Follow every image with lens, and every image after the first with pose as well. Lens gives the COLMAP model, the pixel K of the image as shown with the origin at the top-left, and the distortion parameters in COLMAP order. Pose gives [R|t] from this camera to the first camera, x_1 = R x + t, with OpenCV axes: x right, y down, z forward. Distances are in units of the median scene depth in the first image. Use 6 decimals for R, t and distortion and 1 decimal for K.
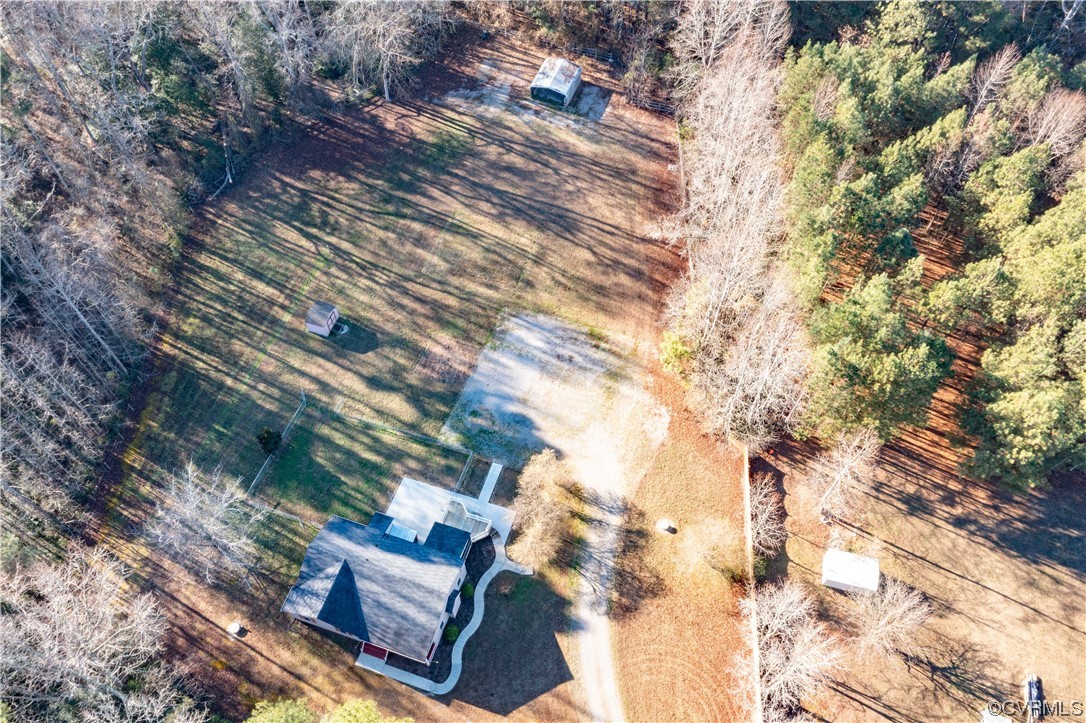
lens RADIAL K [[859.1, 0, 539.9], [0, 859.1, 358.0], [0, 0, 1]] dist [-0.006928, 0.024431]
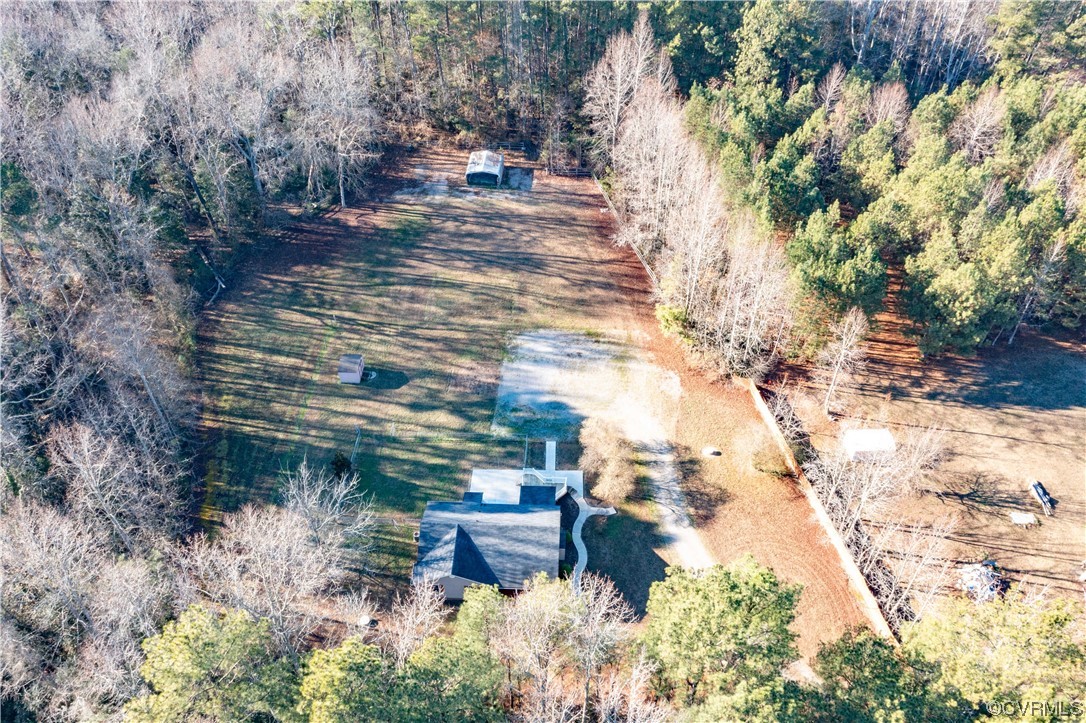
lens RADIAL K [[859.1, 0, 535.5], [0, 859.1, 362.7], [0, 0, 1]] dist [-0.006928, 0.024431]
pose [[0.960259, -0.198325, 0.196391, -0.251380], [0.237805, 0.949716, -0.203686, 0.234476], [-0.146119, 0.242294, 0.959136, -0.086109]]
